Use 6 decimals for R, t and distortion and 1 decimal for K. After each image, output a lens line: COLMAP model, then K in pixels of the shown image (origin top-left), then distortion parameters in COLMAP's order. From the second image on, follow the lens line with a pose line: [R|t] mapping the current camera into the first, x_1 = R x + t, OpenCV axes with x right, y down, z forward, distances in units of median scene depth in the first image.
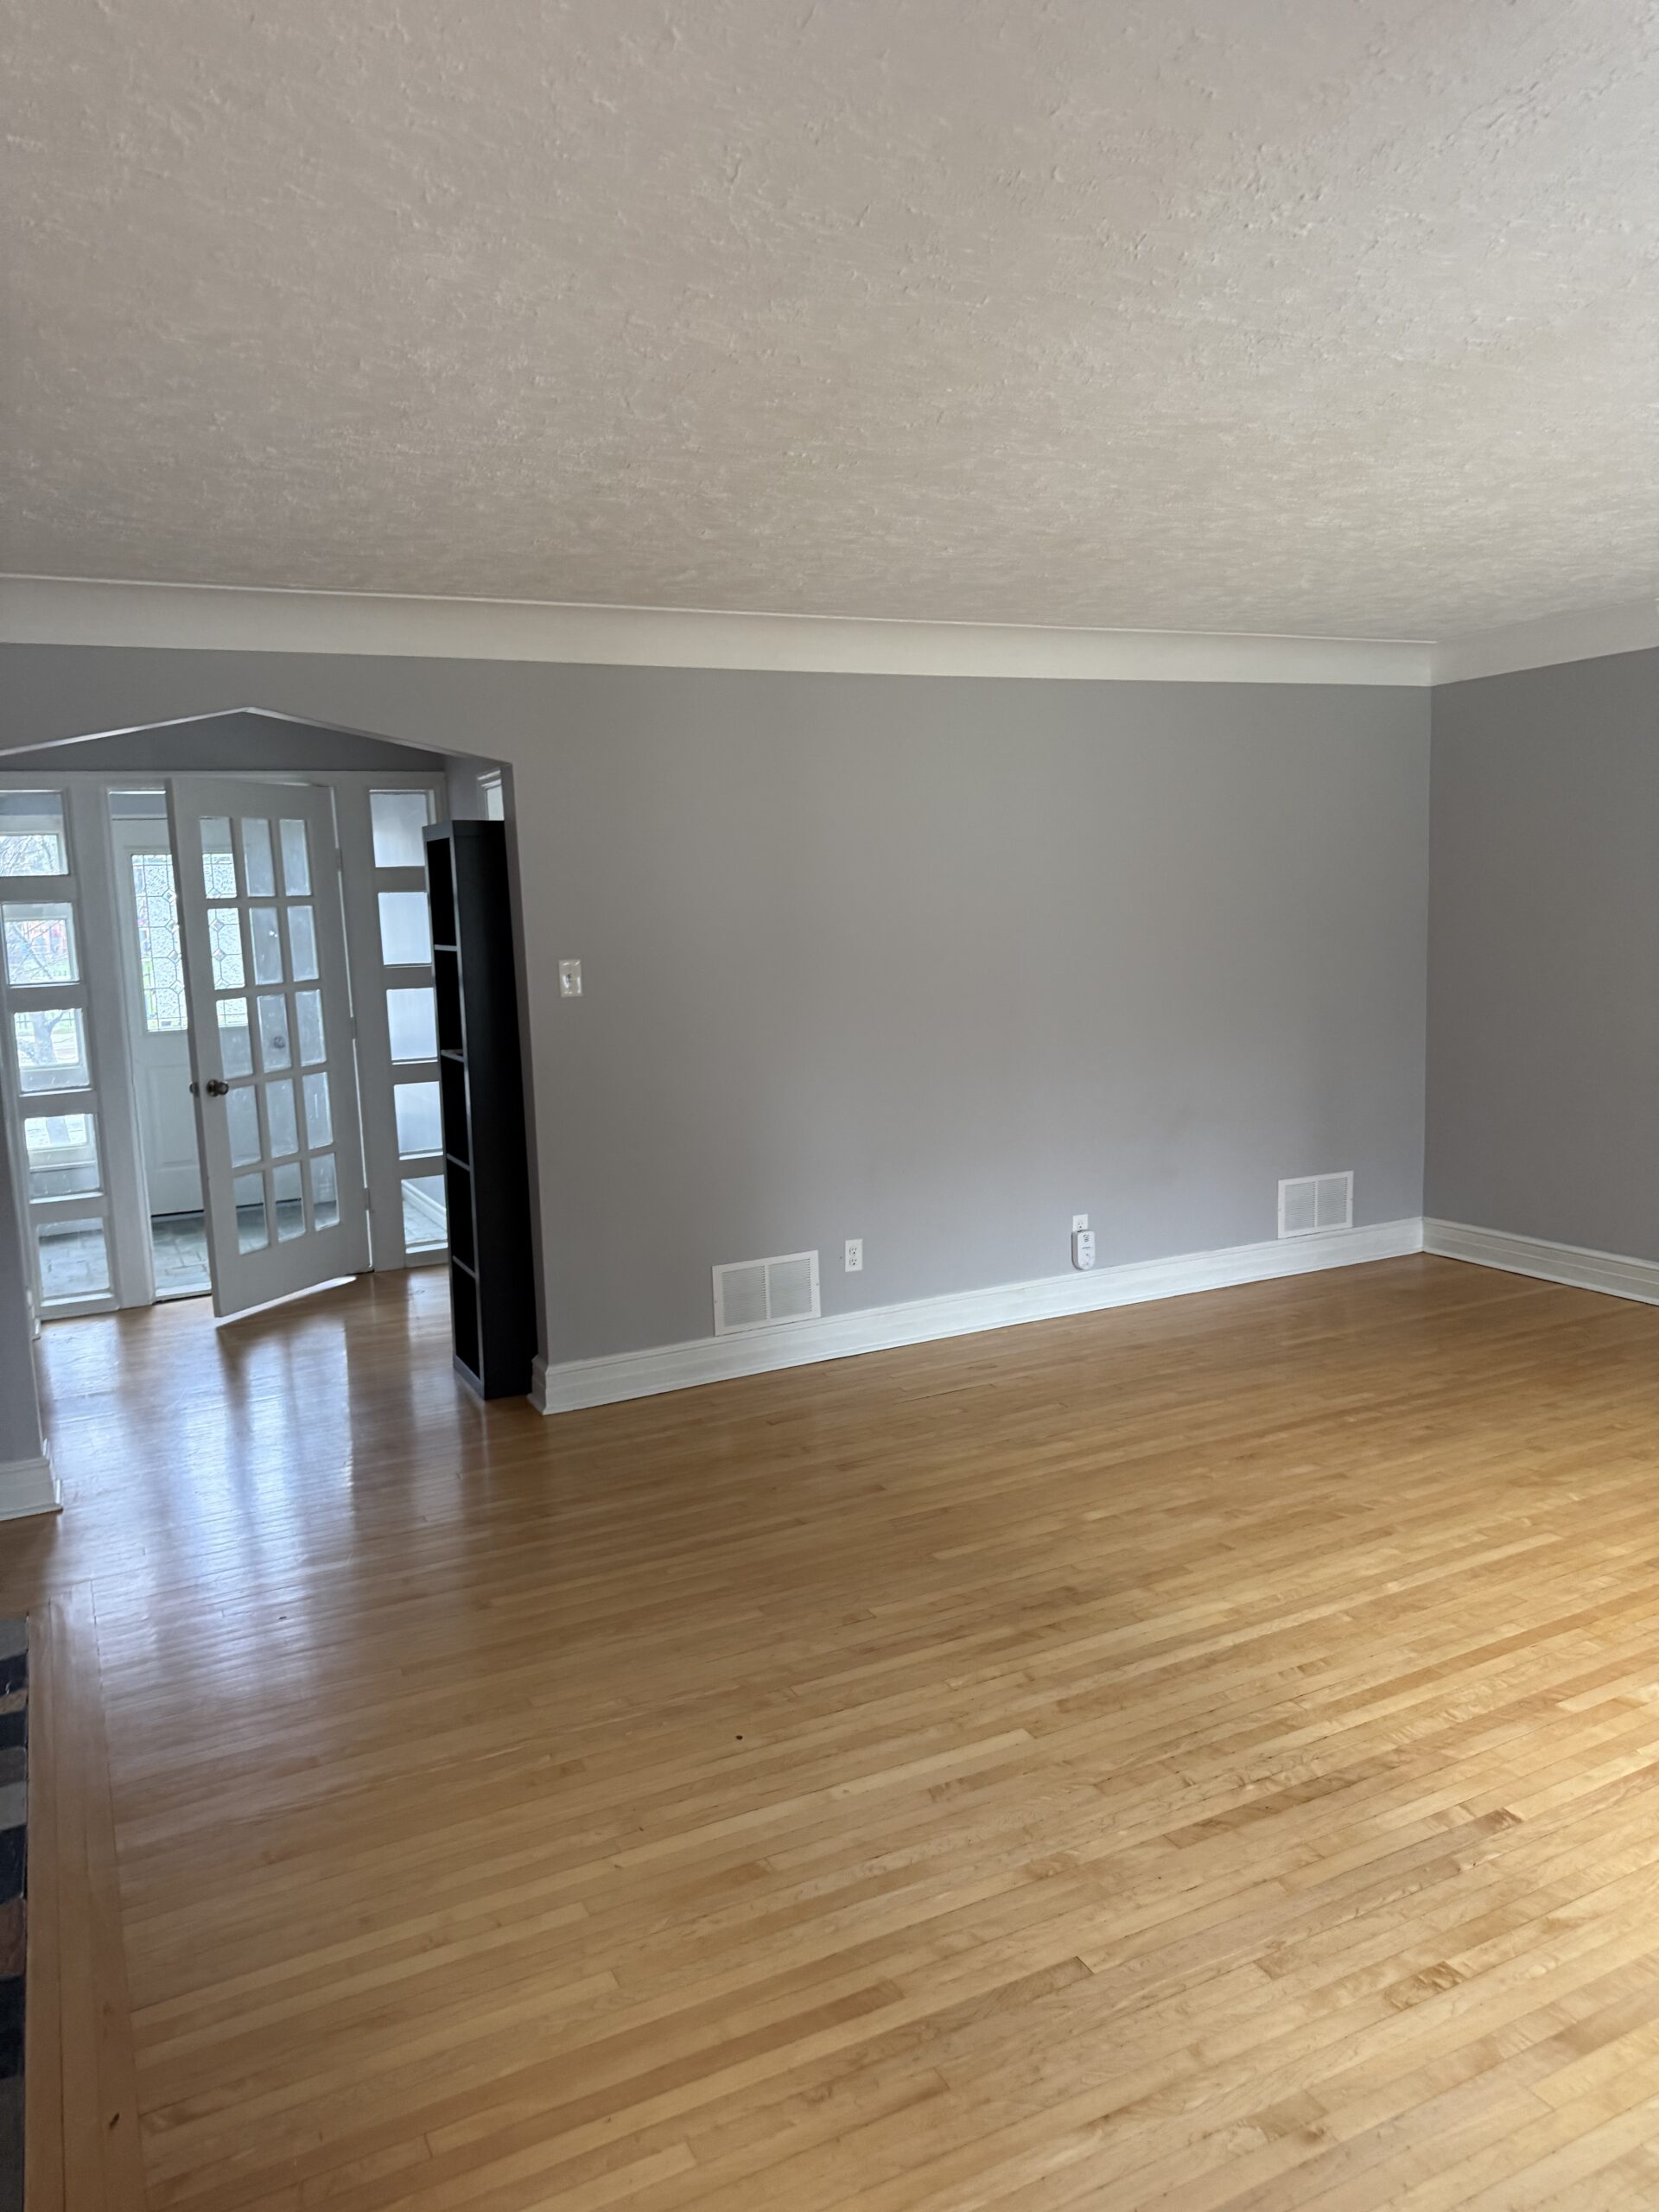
lens RADIAL K [[1550.6, 0, 819.9], [0, 1550.6, 1103.7], [0, 0, 1]] dist [0.080150, -0.113060]
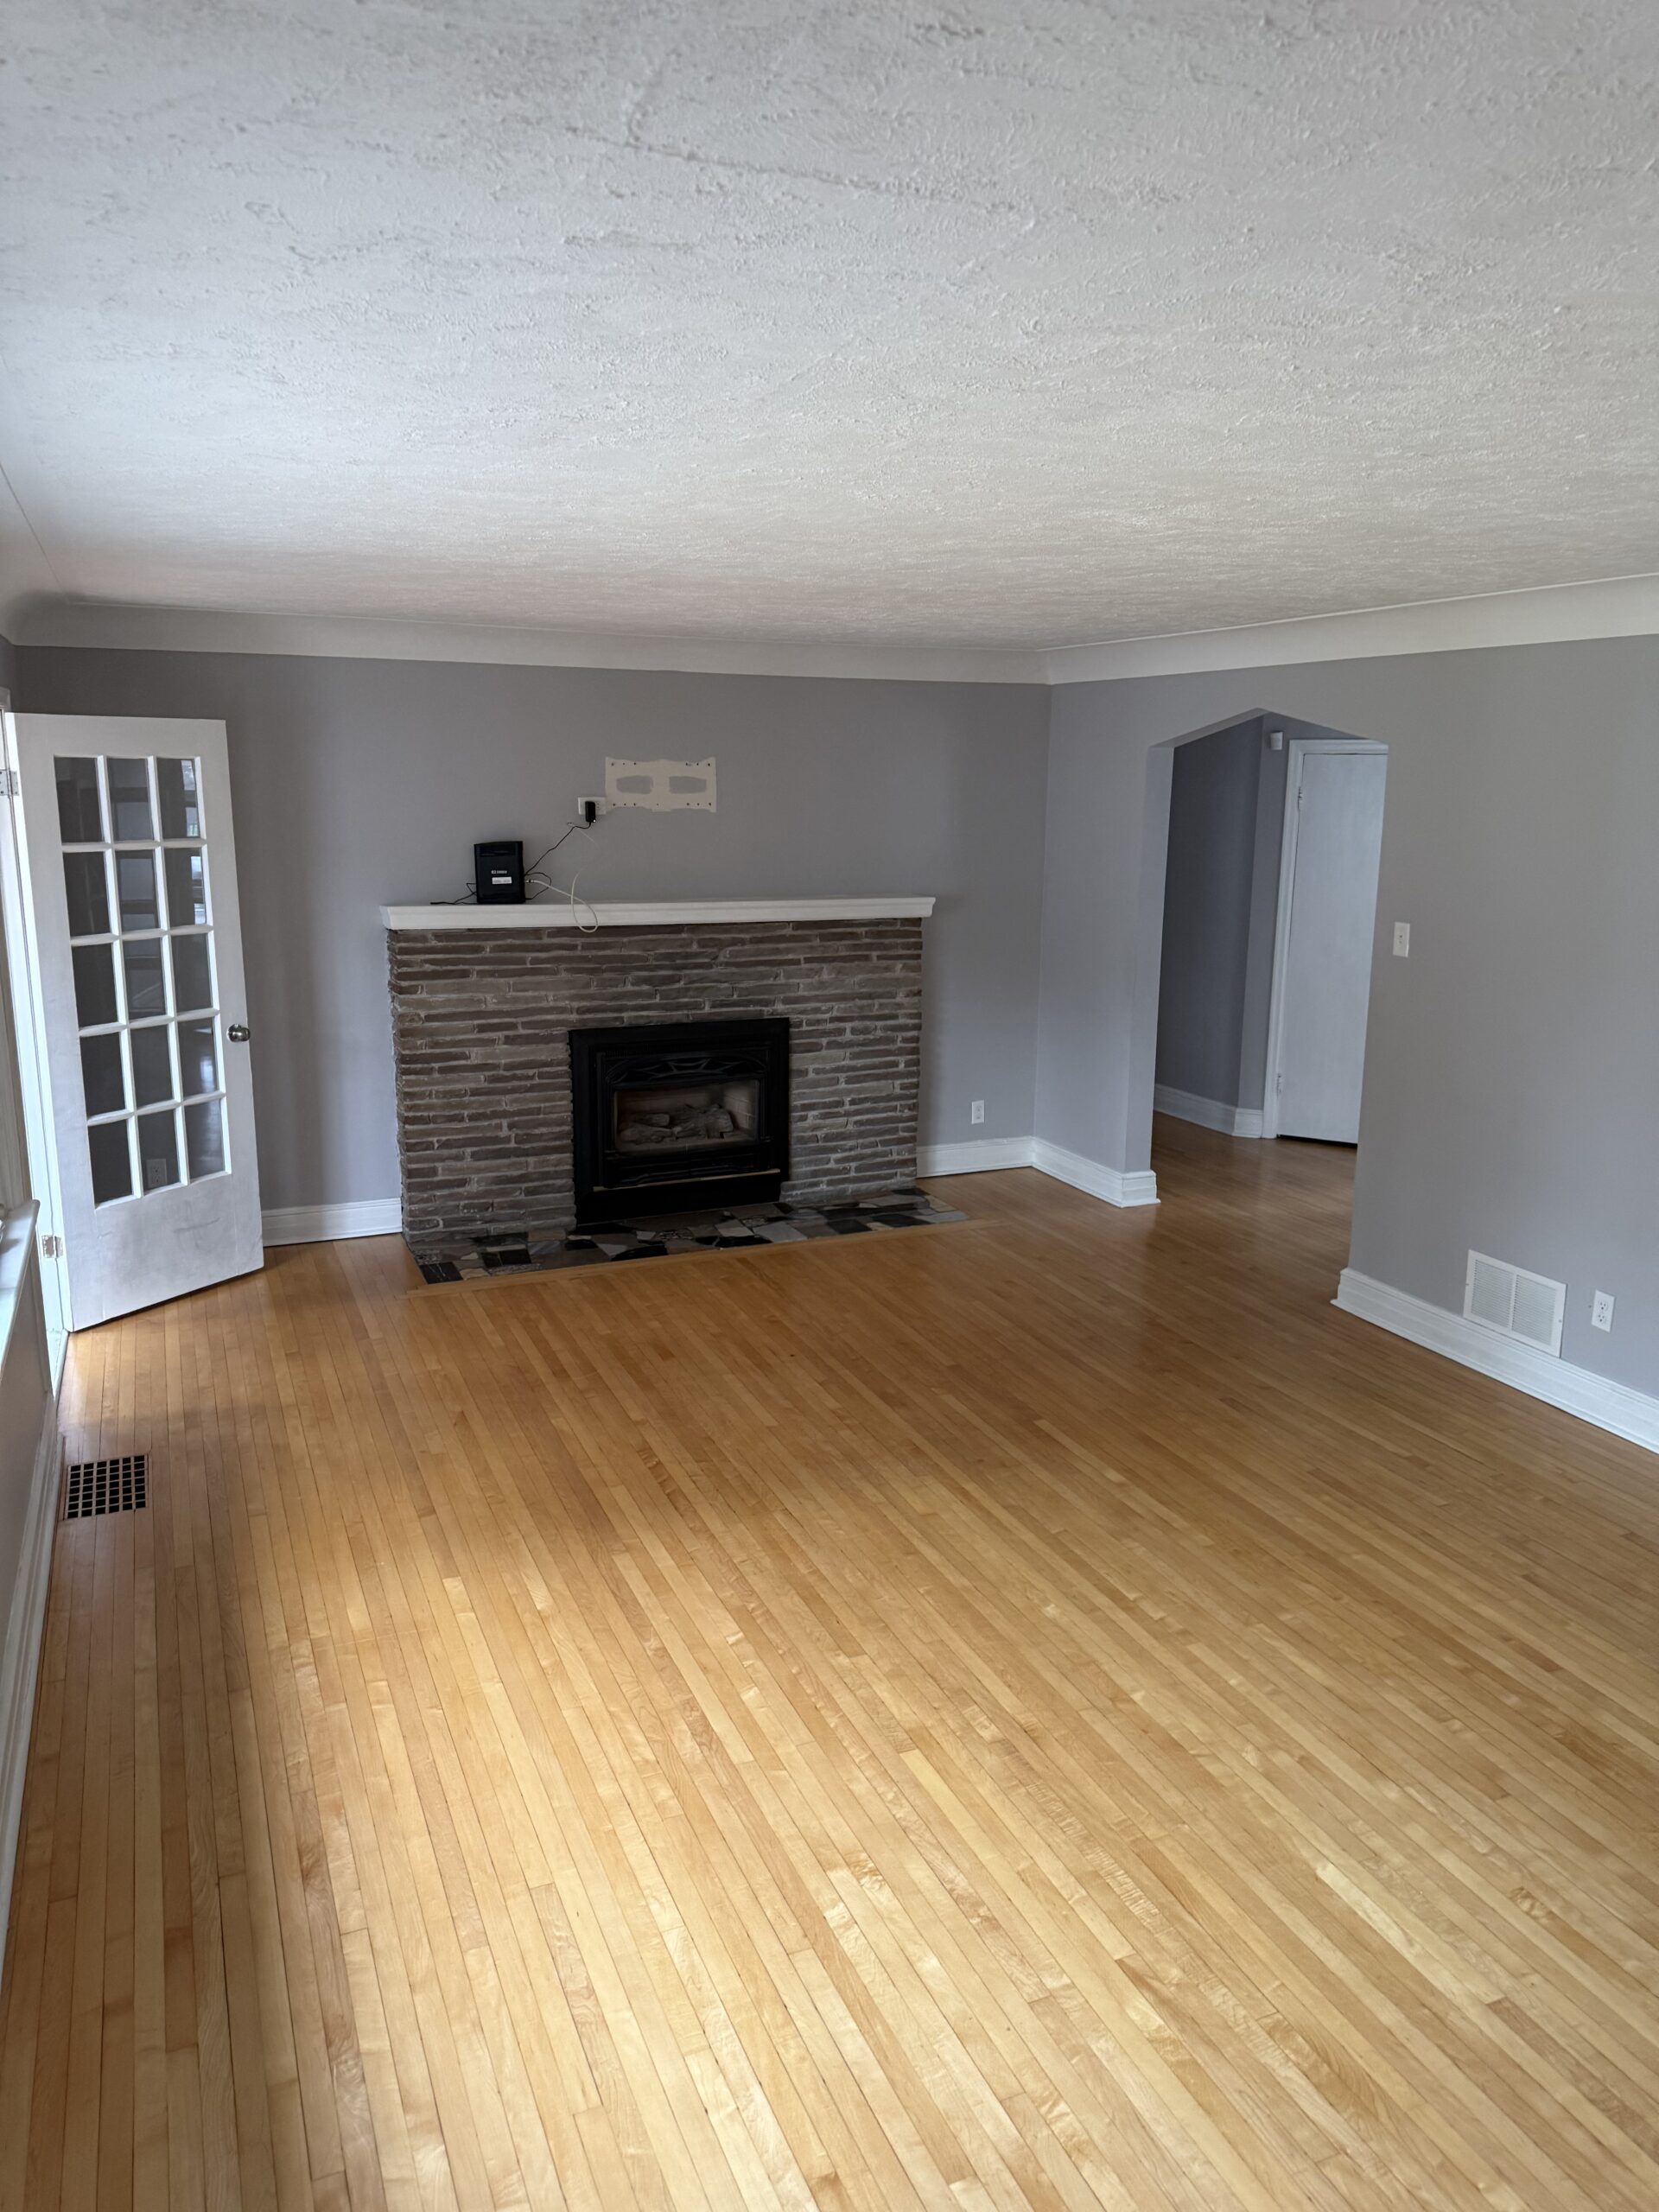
lens RADIAL K [[1550.6, 0, 819.9], [0, 1550.6, 1103.7], [0, 0, 1]] dist [0.080150, -0.113060]
pose [[-0.058669, 0.252769, -0.965746, 0.883198], [-0.138064, 0.956061, 0.258621, -0.183522], [0.988684, 0.148508, -0.021193, 0.578243]]
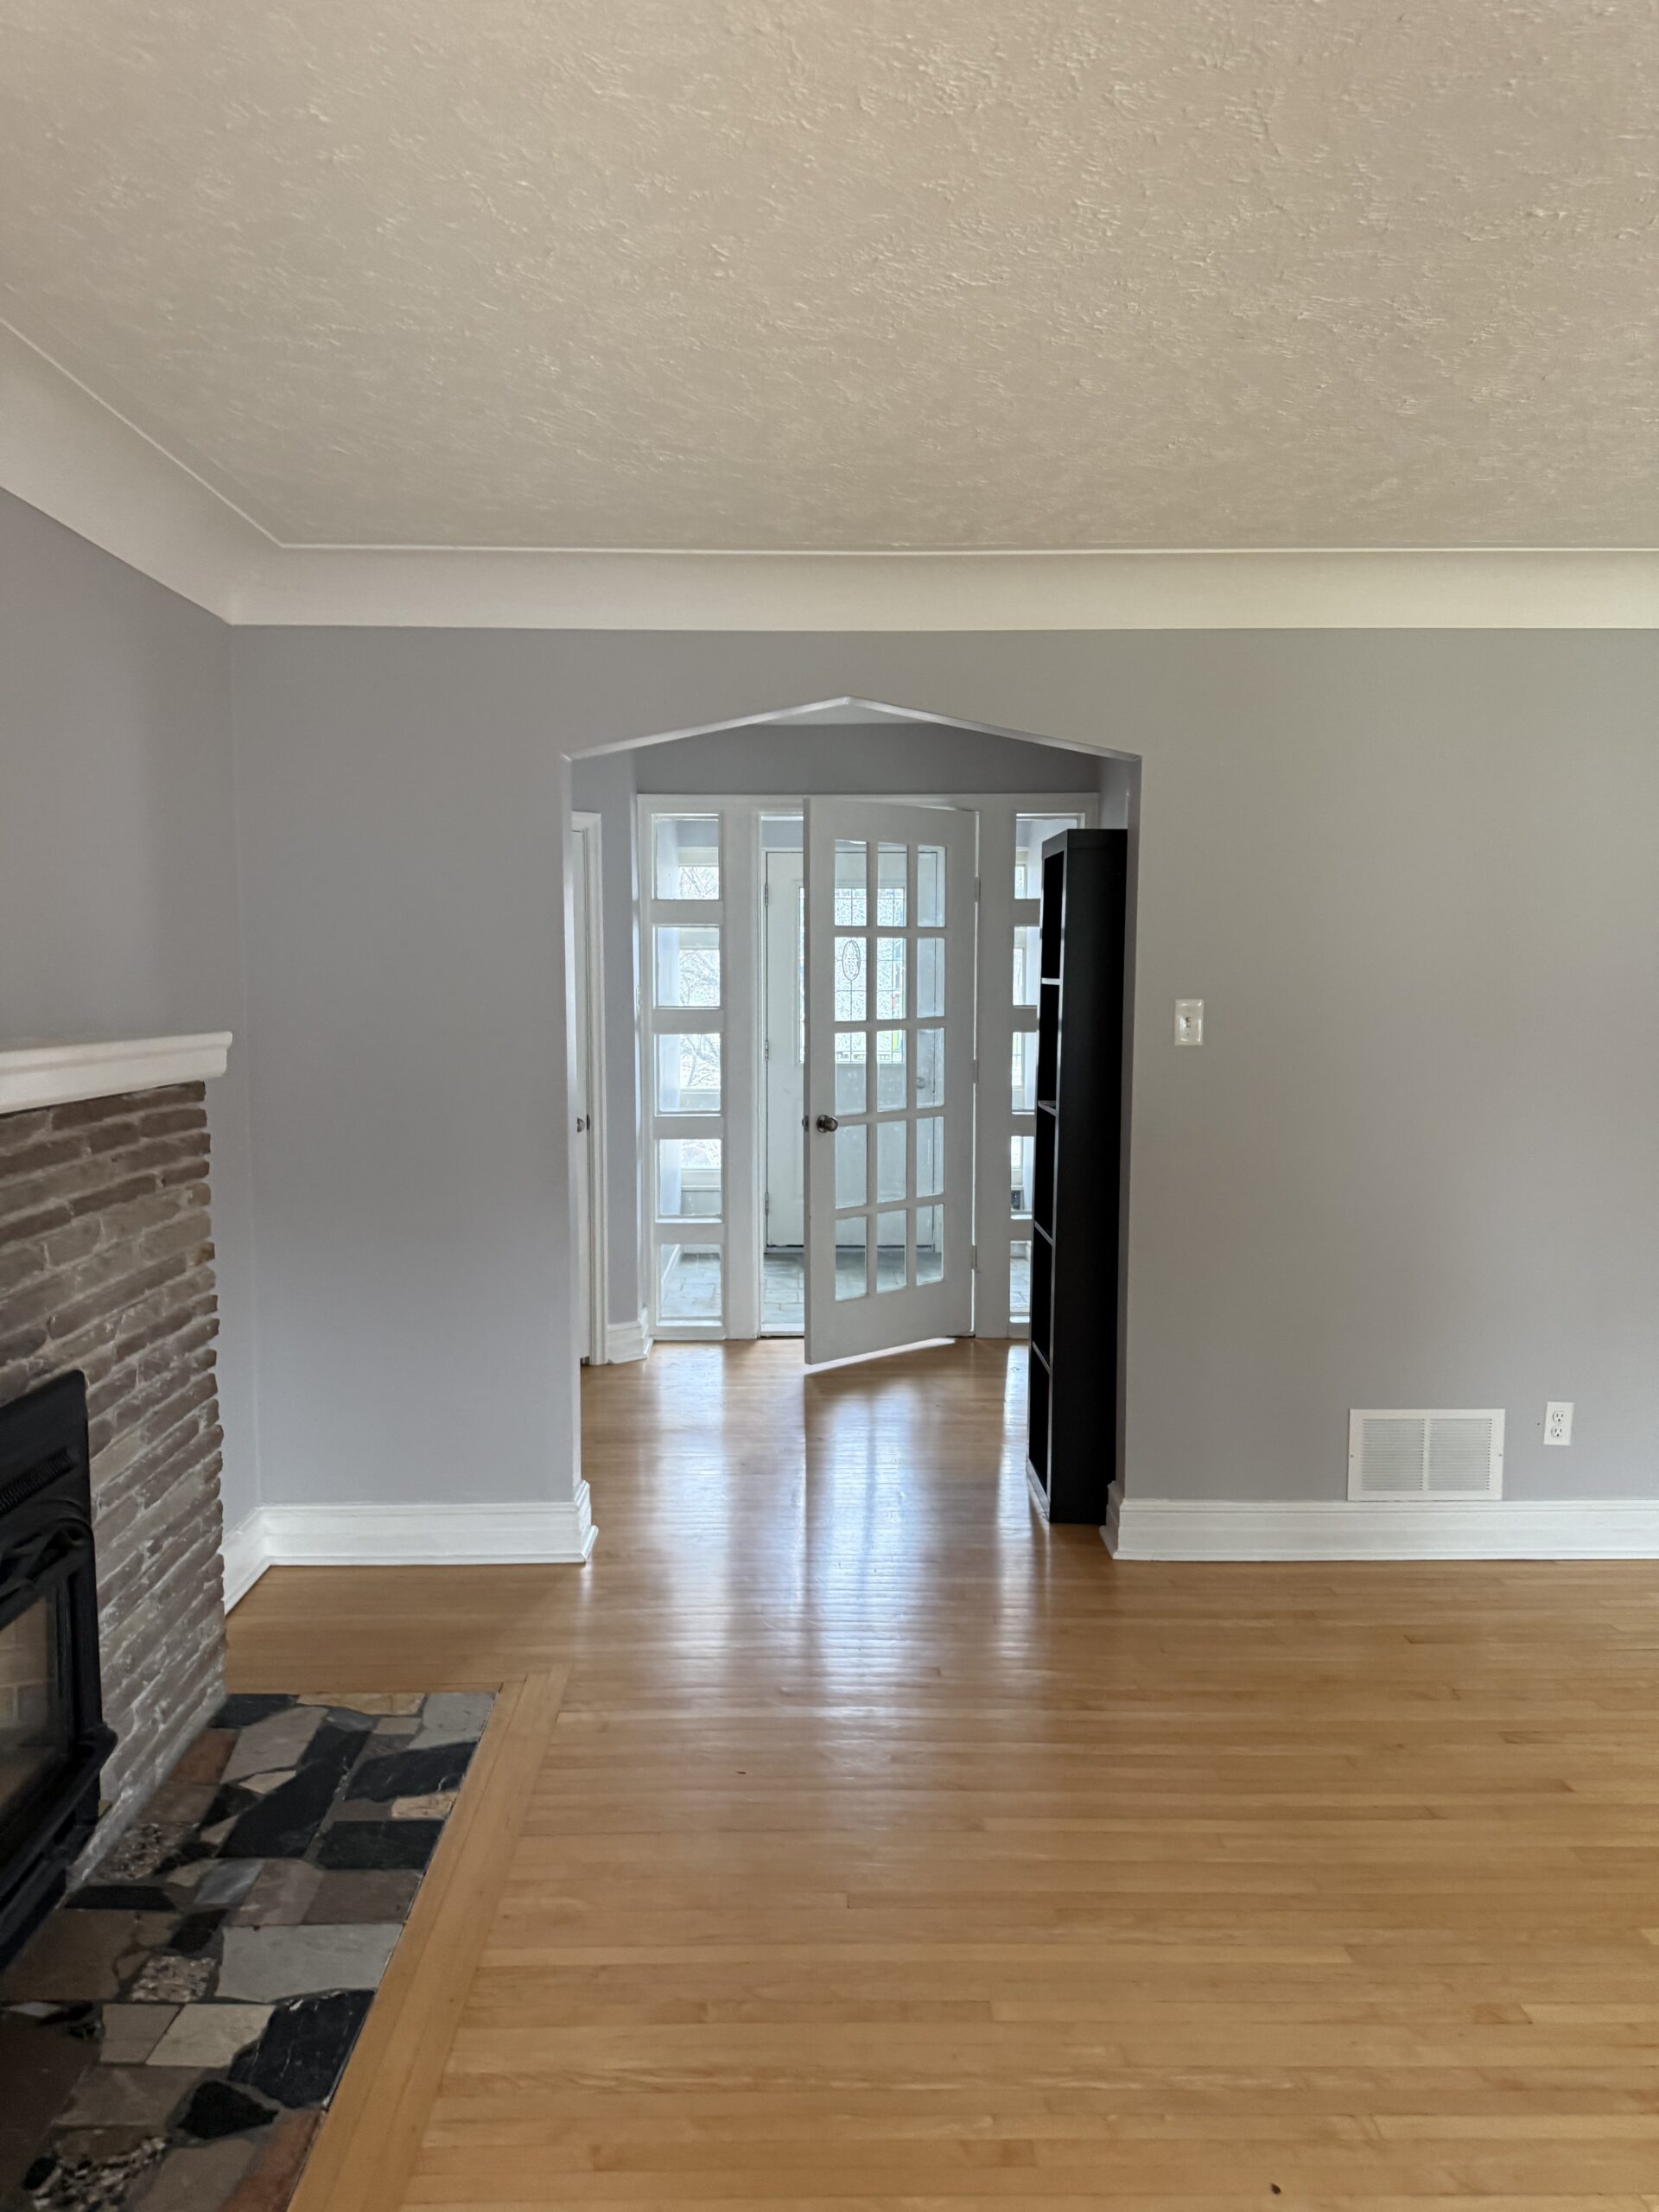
lens RADIAL K [[1550.6, 0, 819.9], [0, 1550.6, 1103.7], [0, 0, 1]] dist [0.080150, -0.113060]
pose [[0.902190, 0.079082, -0.424028, 0.009951], [-0.095316, 0.995299, -0.017176, -0.006679], [0.420676, 0.055913, 0.905486, 0.177612]]
